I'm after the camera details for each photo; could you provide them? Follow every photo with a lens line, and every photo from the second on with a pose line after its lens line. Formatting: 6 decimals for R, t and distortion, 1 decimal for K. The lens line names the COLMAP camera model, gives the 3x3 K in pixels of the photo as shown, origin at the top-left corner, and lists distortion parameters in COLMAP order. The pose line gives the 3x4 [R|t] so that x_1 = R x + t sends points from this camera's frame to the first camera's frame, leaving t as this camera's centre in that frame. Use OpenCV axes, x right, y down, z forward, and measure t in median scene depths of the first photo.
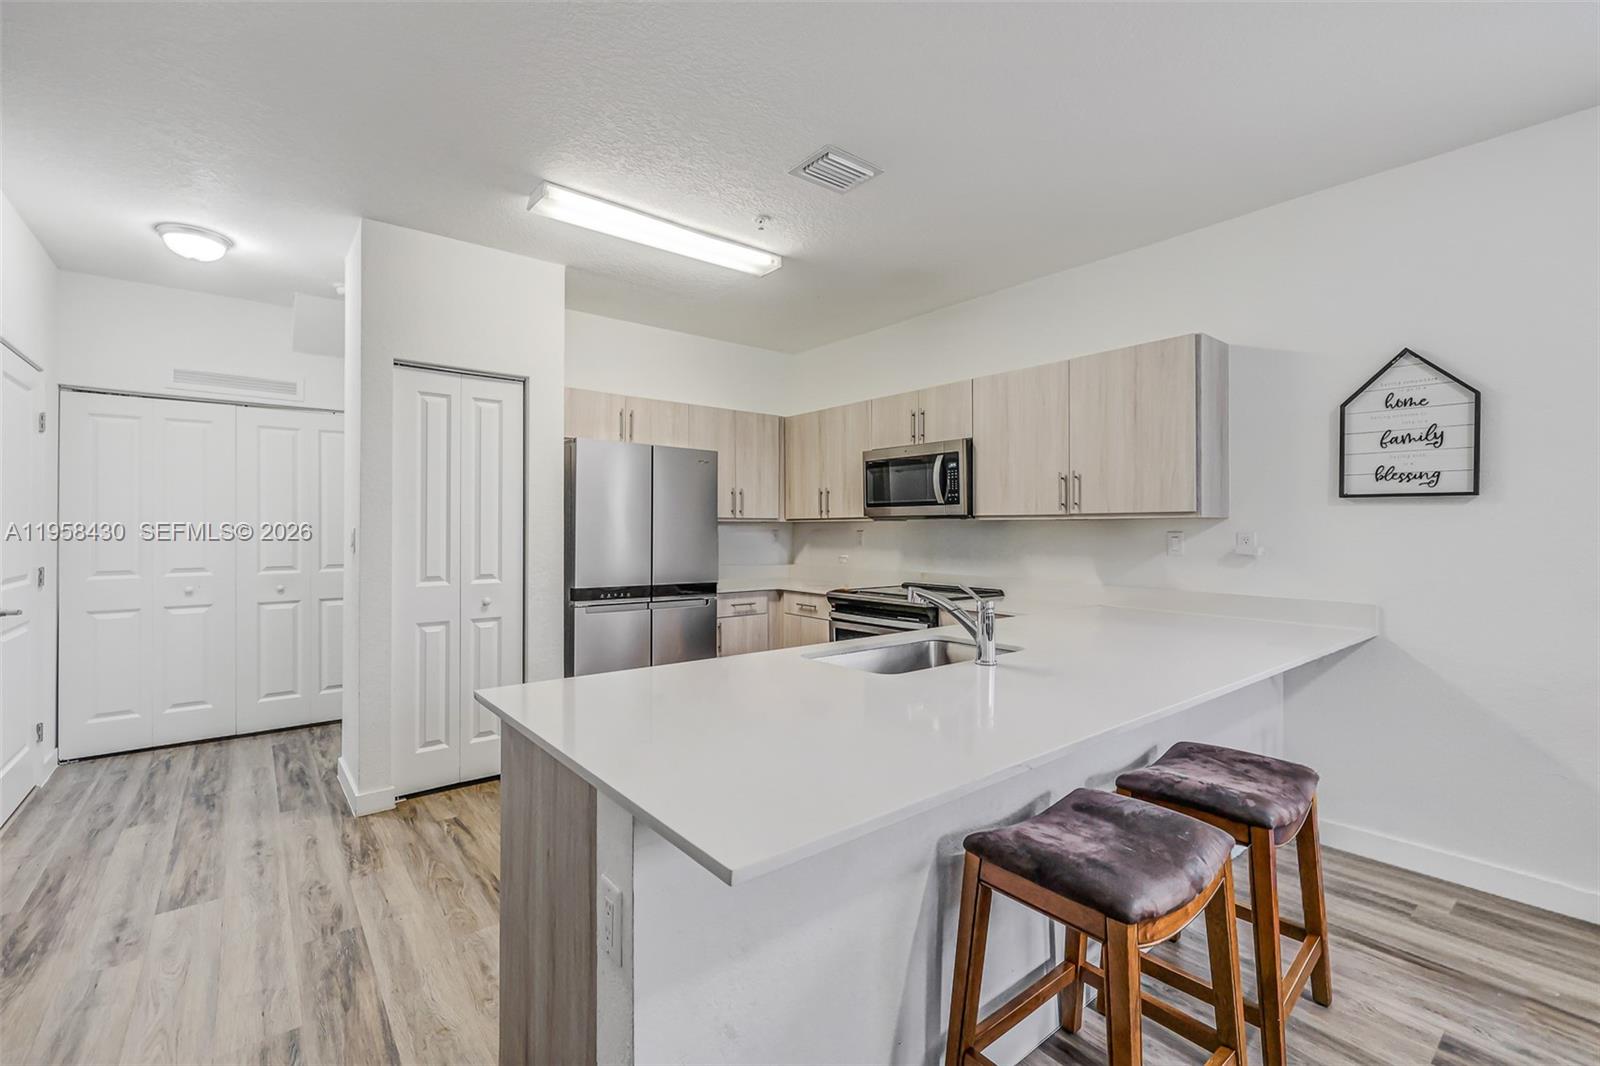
lens RADIAL K [[681.2, 0, 779.0], [0, 681.2, 526.3], [0, 0, 1]] dist [-0.001450, -0.000085]
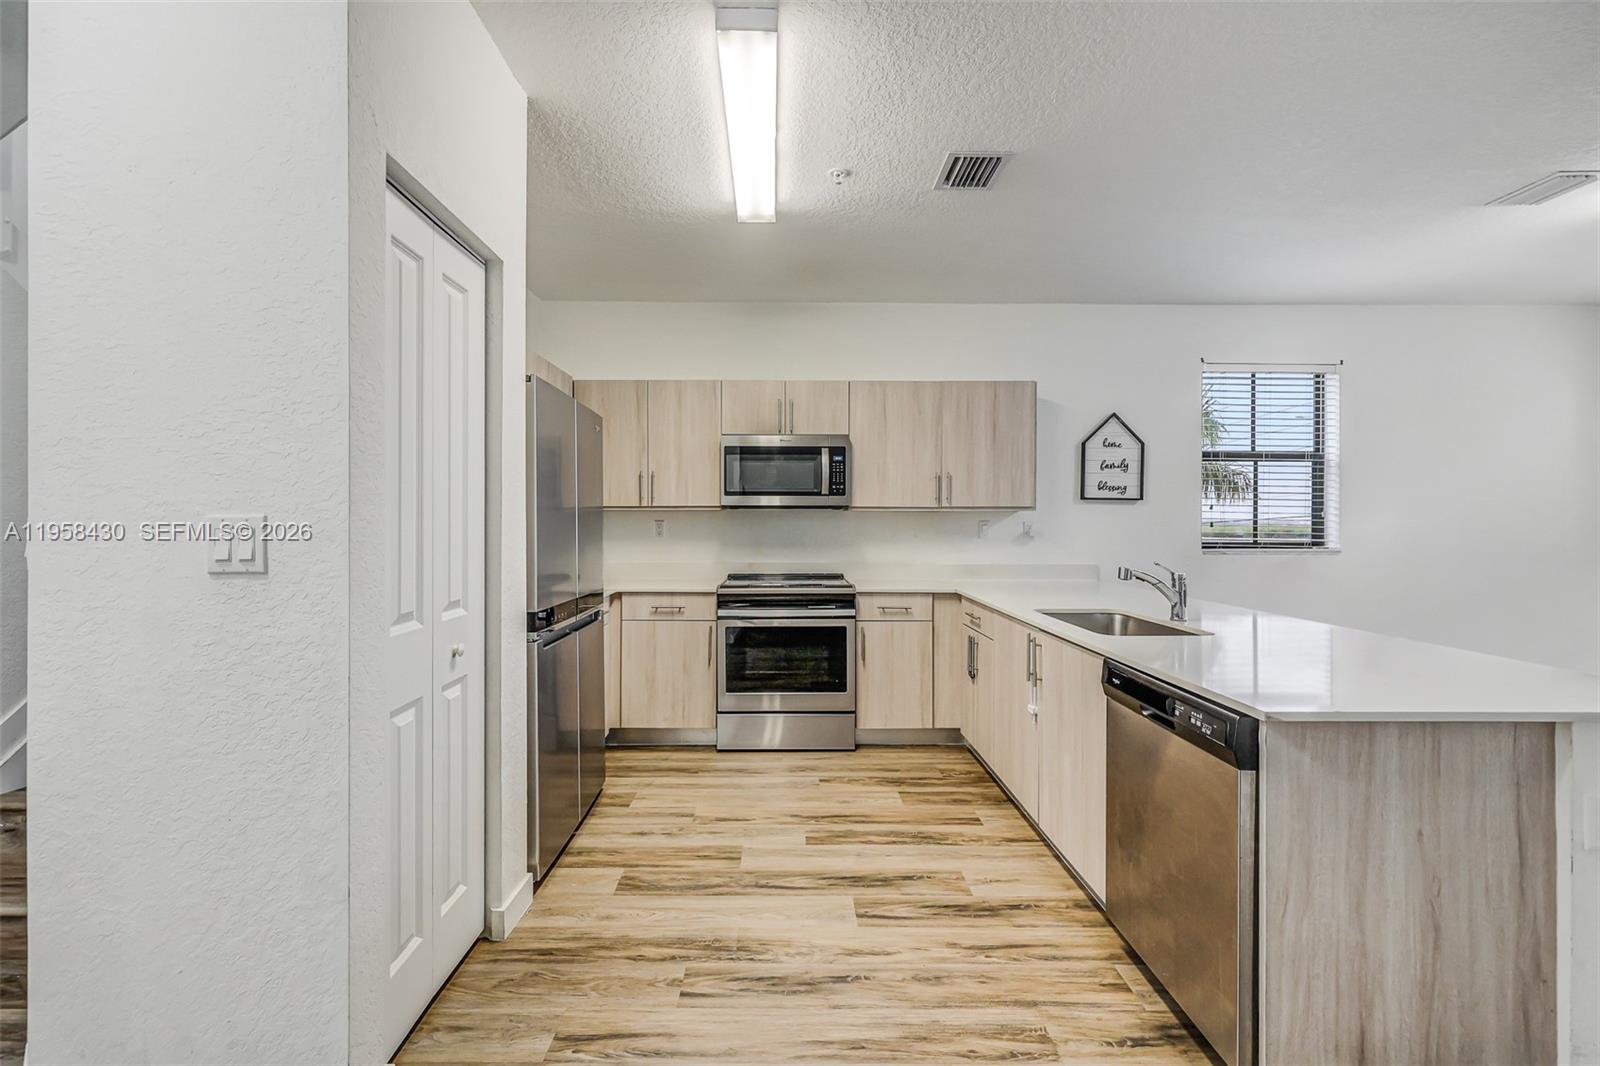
lens RADIAL K [[680.6, 0, 786.9], [0, 680.6, 520.4], [0, 0, 1]] dist [-0.001273, -0.000003]
pose [[0.613810, -0.001077, 0.789453, -0.654804], [-0.004036, 0.999982, 0.004502, 0.002191], [-0.789444, -0.005950, 0.613794, 0.422430]]
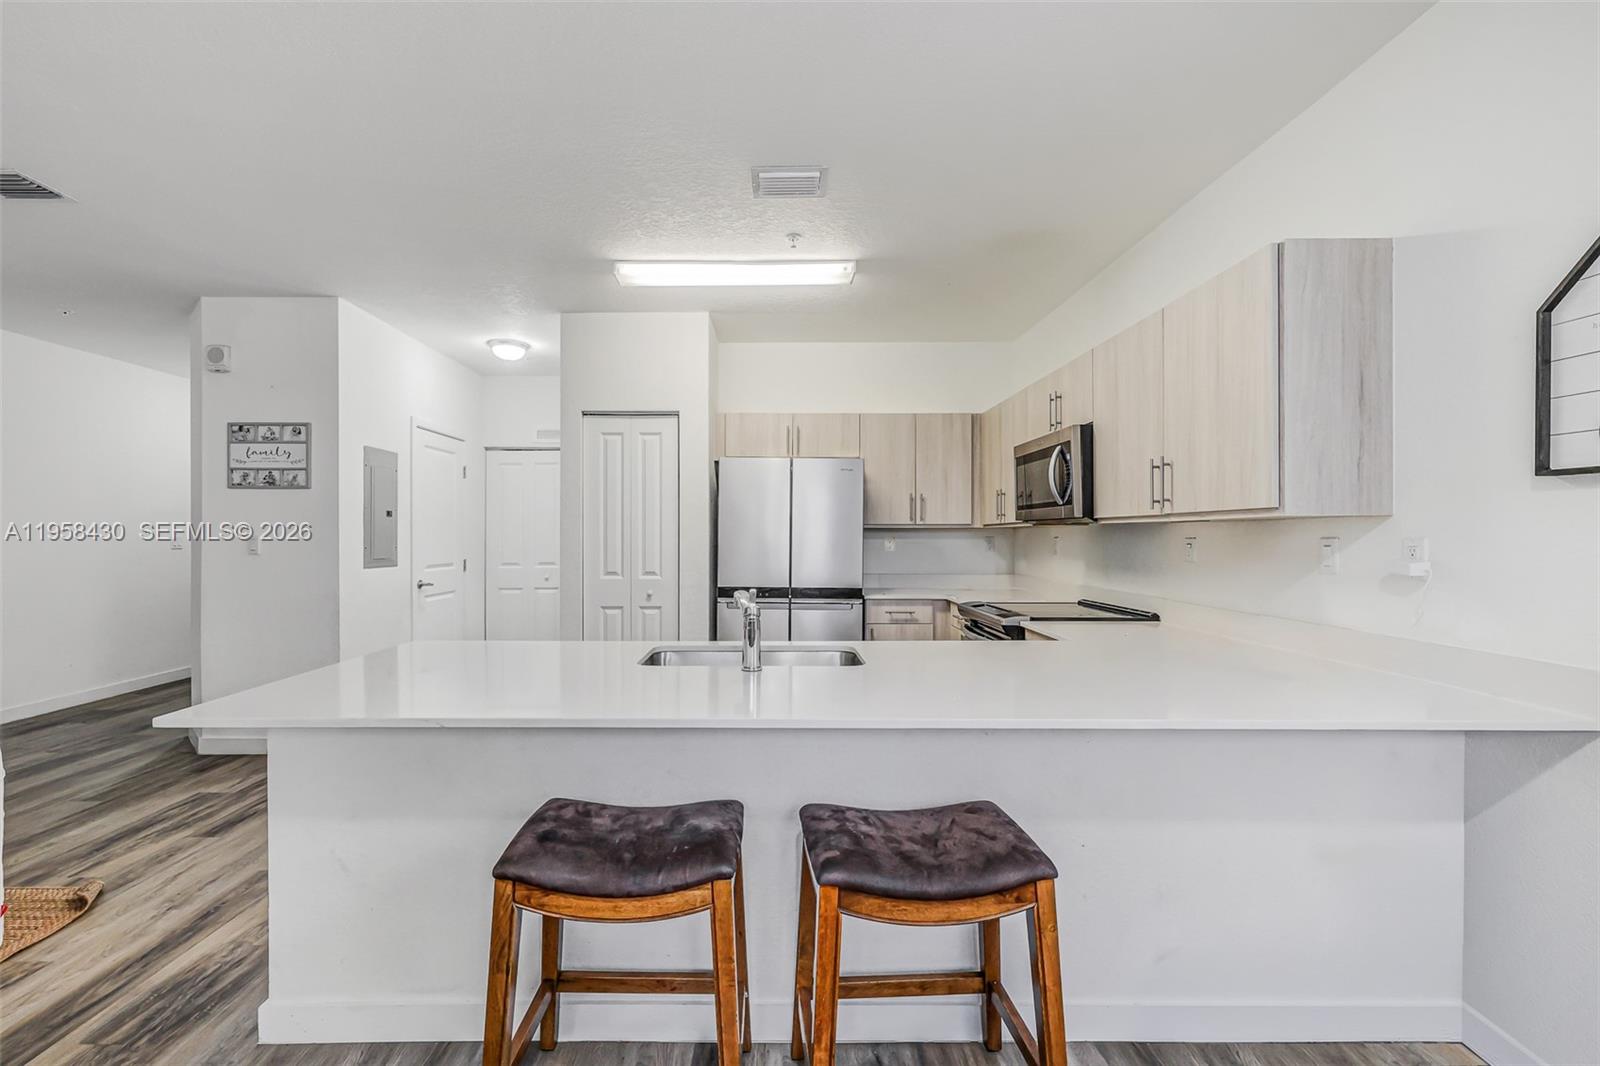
lens RADIAL K [[696.8, 0, 771.6], [0, 696.8, 539.0], [0, 0, 1]] dist [0.000304, -0.000041]
pose [[0.784285, 0.000701, -0.620400, 0.513750], [0.003590, 0.999977, 0.005669, 0.003185], [0.620390, -0.006674, 0.784265, 0.119238]]
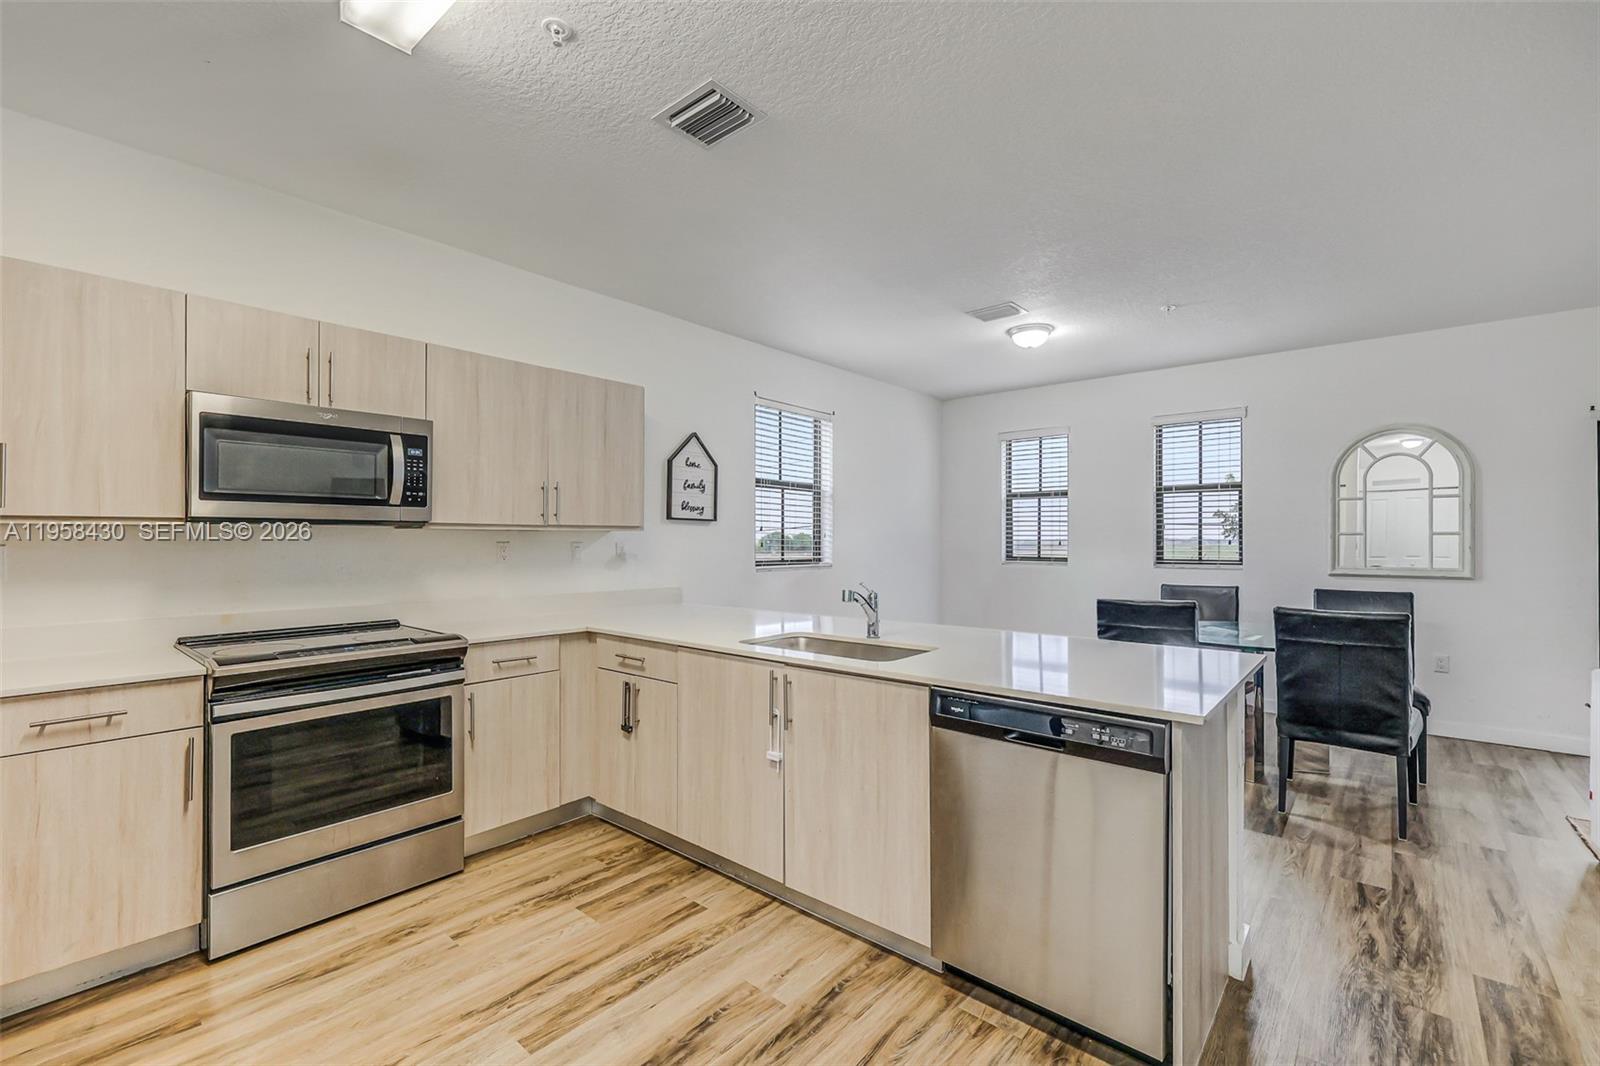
lens RADIAL K [[685.1, 0, 789.3], [0, 685.1, 537.5], [0, 0, 1]] dist [0.000008, 0.000016]
pose [[-0.187315, 0.002338, 0.982297, -0.558672], [-0.003748, 0.999988, -0.003095, 0.002072], [-0.982293, -0.004262, -0.187304, 0.767002]]
